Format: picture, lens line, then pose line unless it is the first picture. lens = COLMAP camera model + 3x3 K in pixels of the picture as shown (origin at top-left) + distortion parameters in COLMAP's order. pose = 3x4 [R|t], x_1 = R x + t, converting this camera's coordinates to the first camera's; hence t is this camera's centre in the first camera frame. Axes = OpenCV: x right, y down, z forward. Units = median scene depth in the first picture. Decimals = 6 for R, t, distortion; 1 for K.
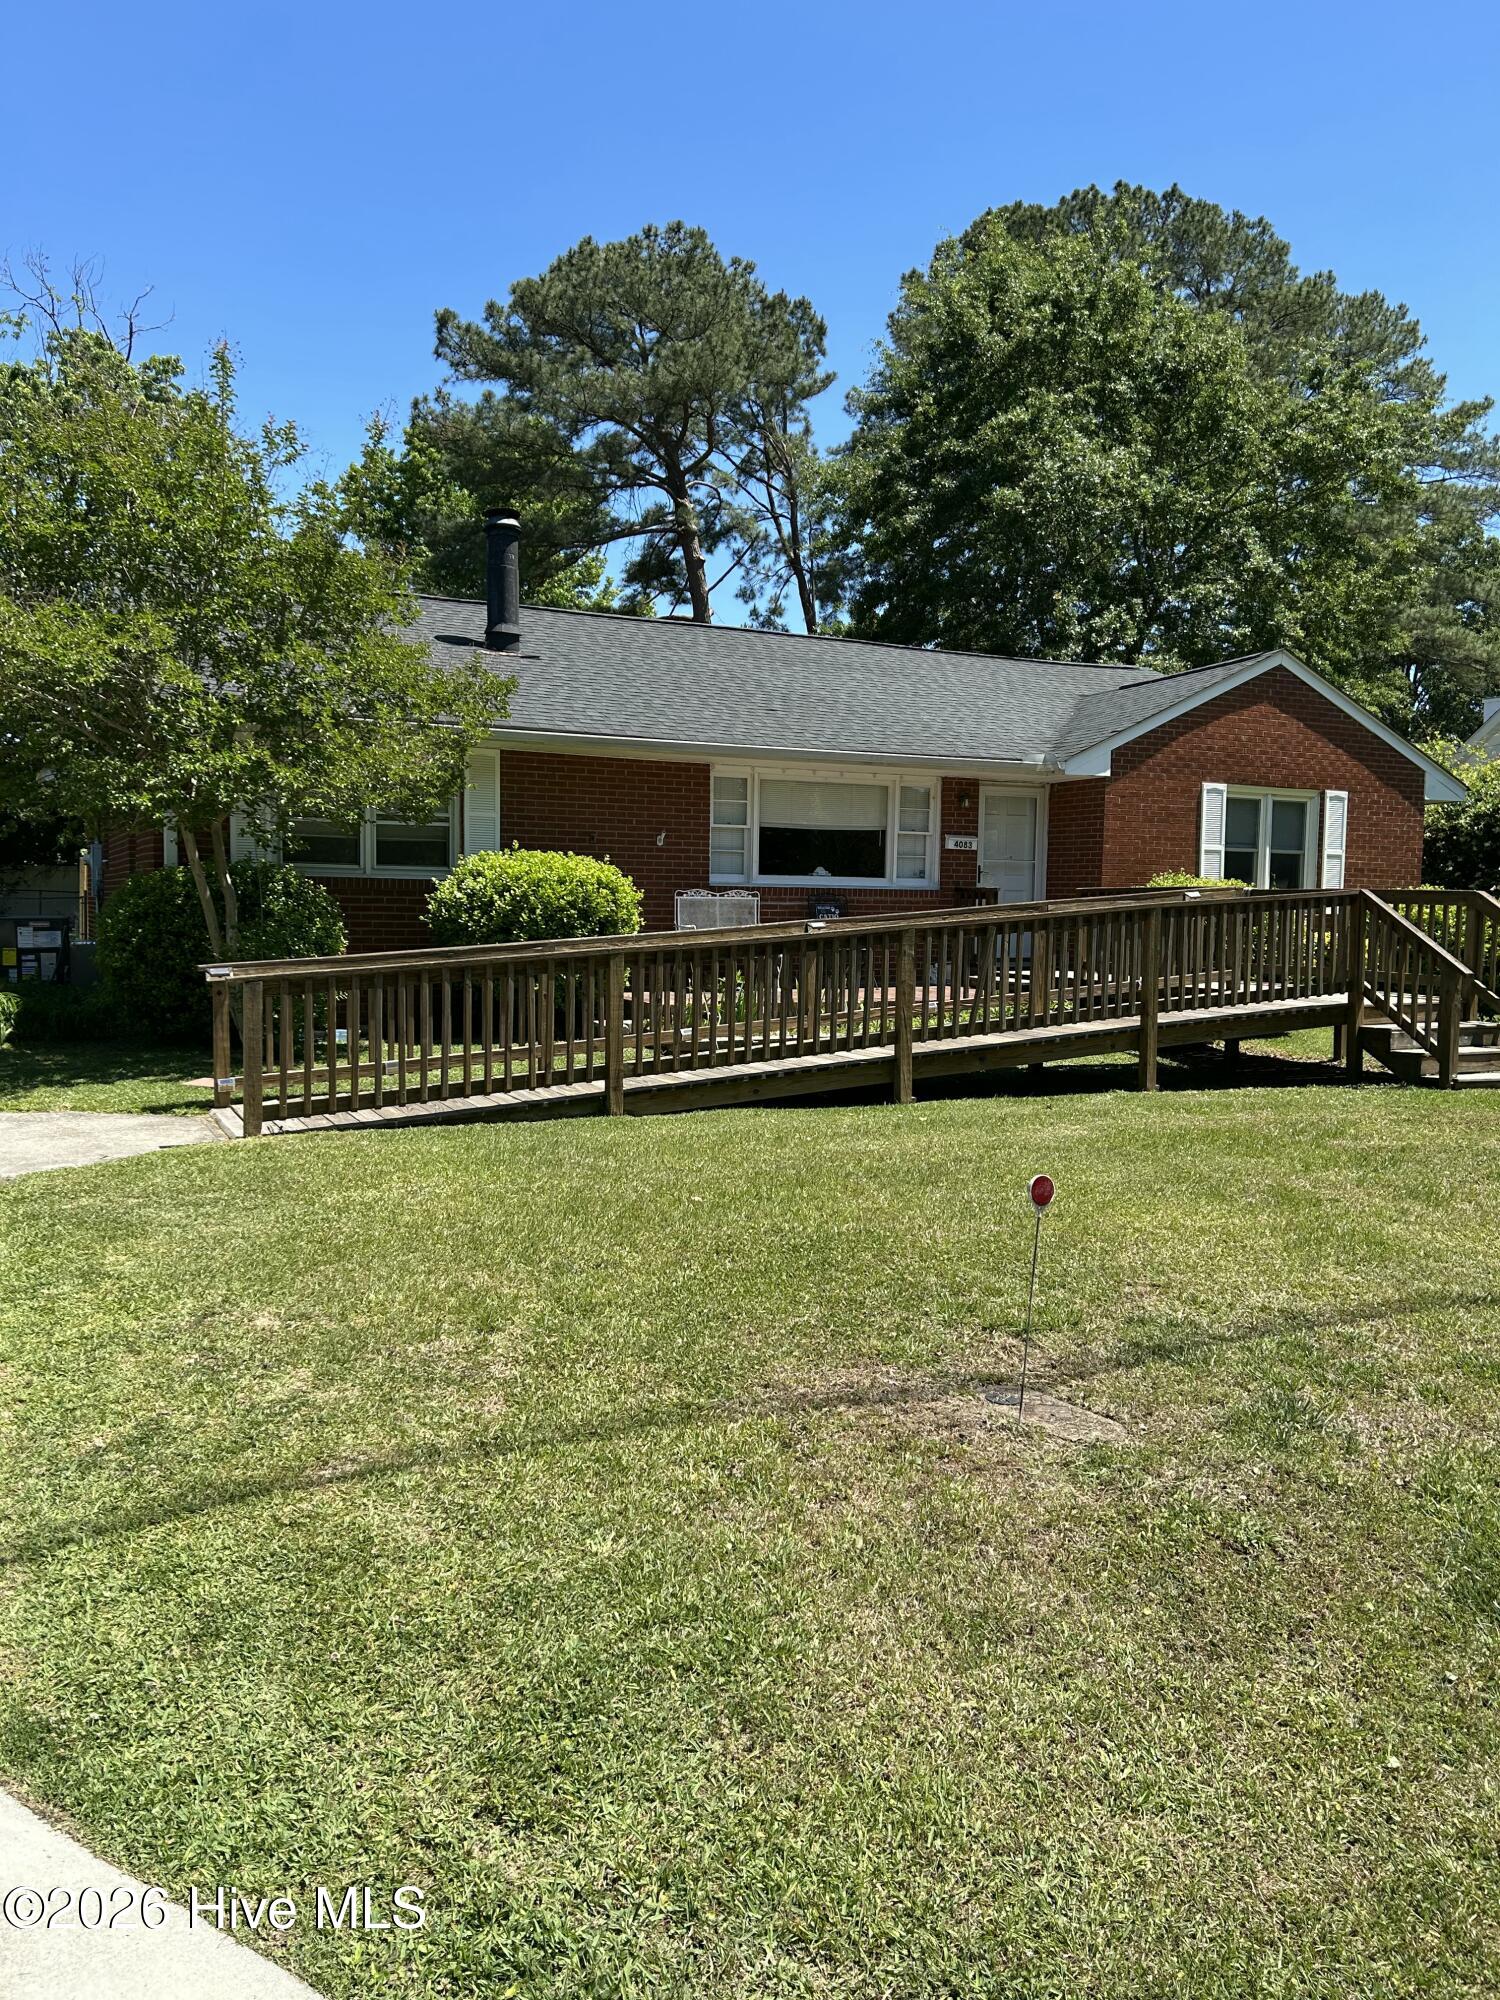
lens RADIAL K [[1492.8, 0, 746.1], [0, 1492.8, 999.0], [0, 0, 1]] dist [0.045801, -0.053204]
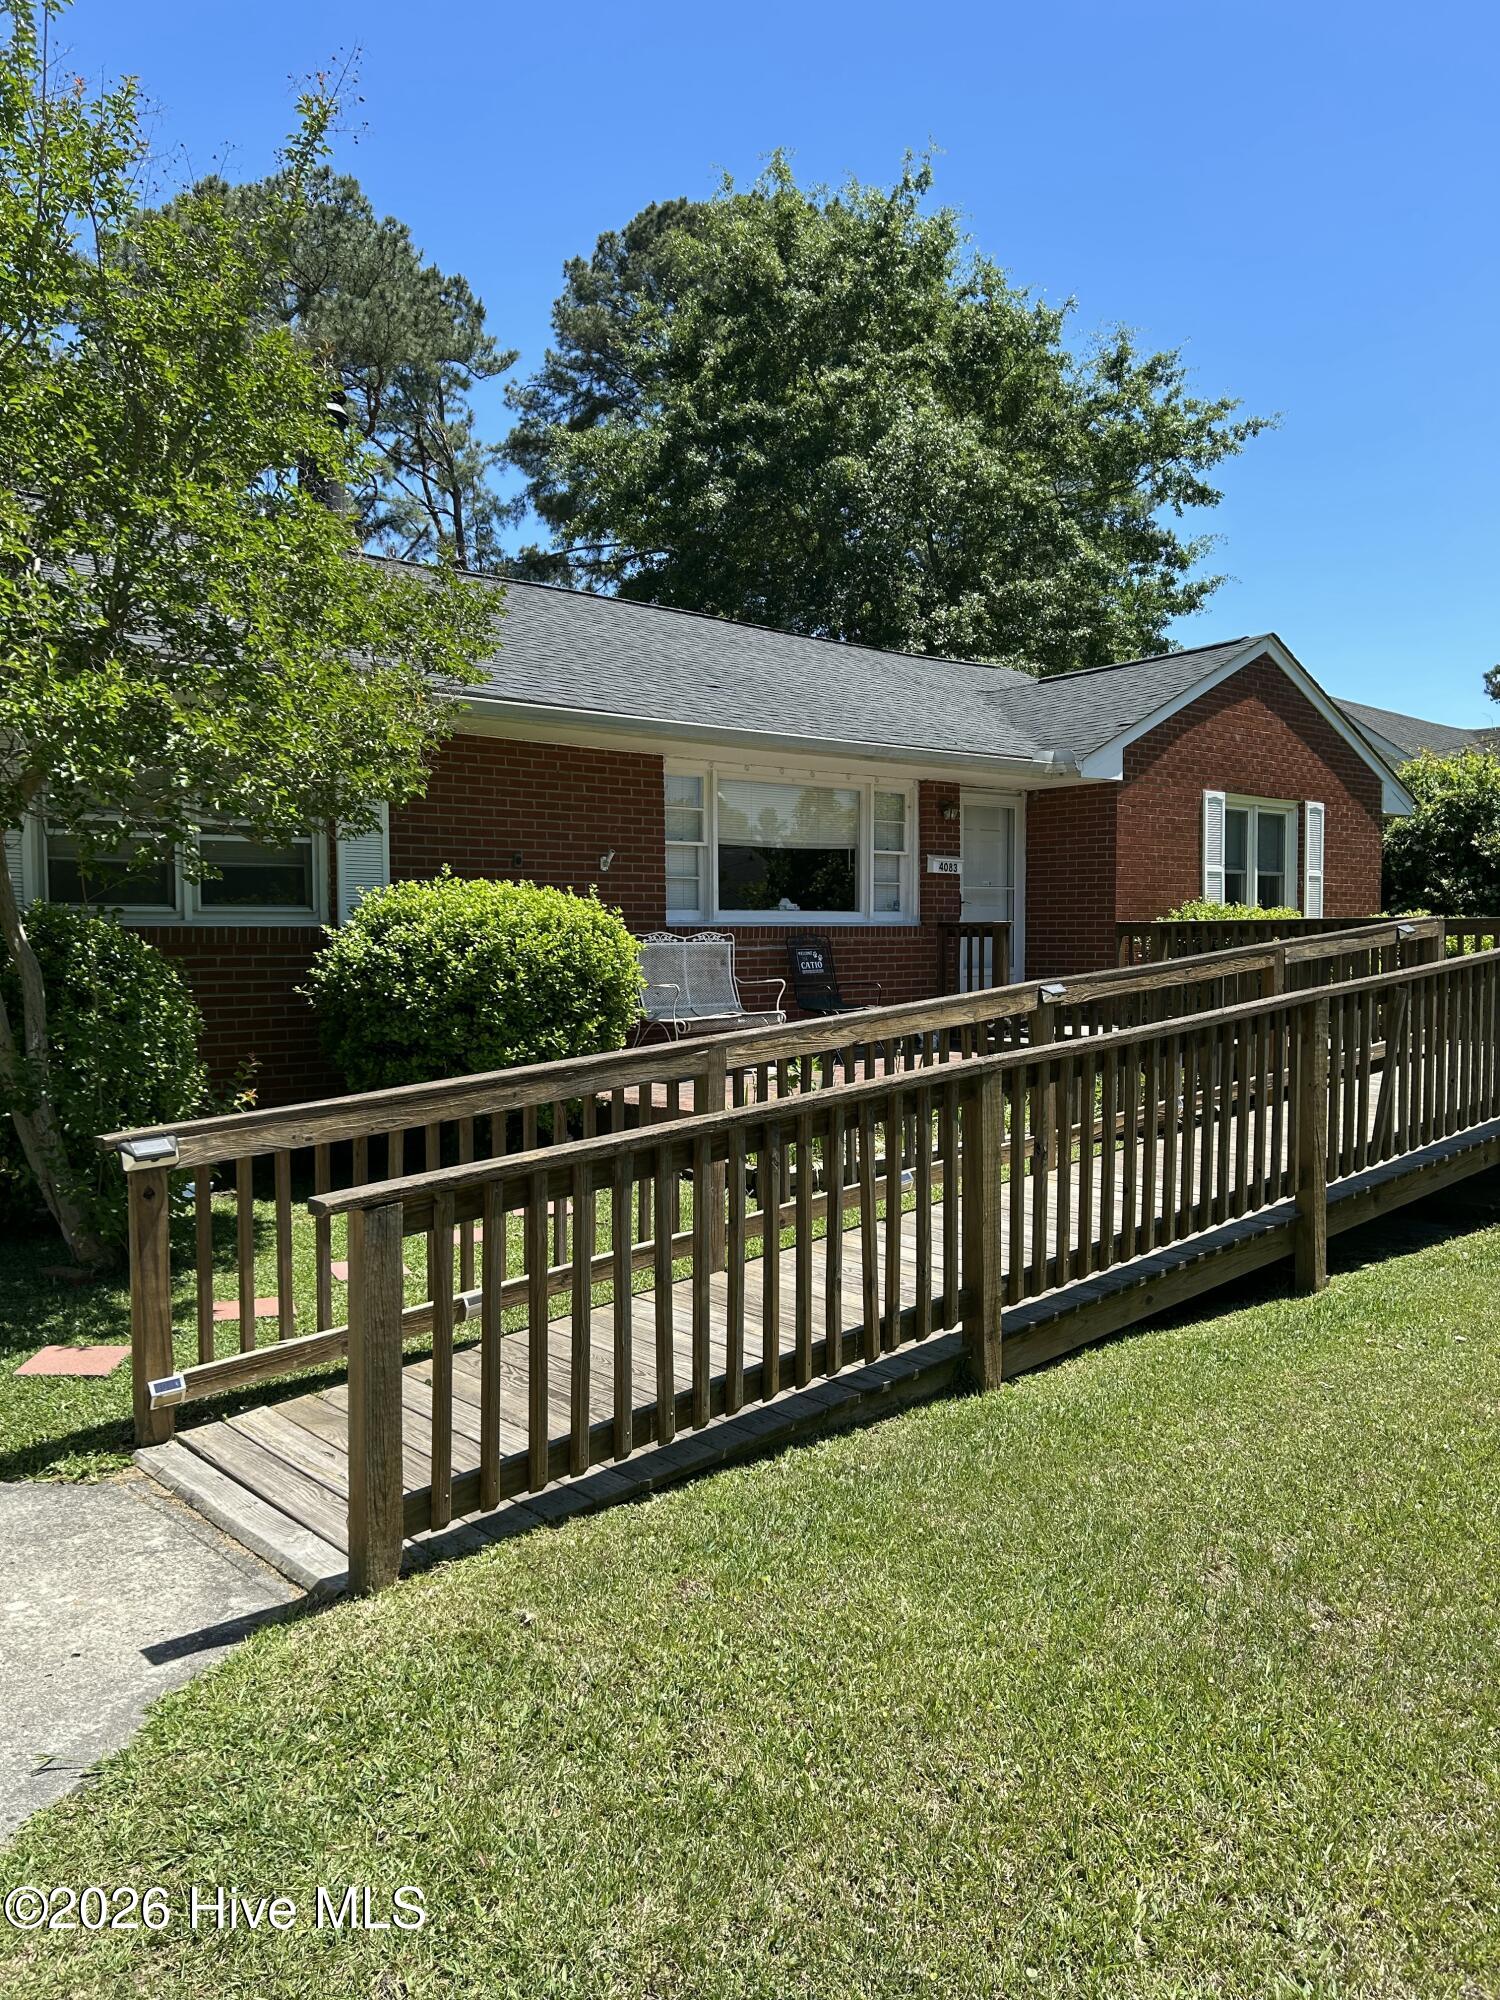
lens RADIAL K [[1492.8, 0, 755.8], [0, 1492.8, 993.4], [0, 0, 1]] dist [0.045801, -0.053204]
pose [[0.961377, -0.031648, 0.273411, -0.161092], [0.038330, 0.999082, -0.019131, -0.026310], [-0.272554, 0.028872, 0.961707, 0.277454]]
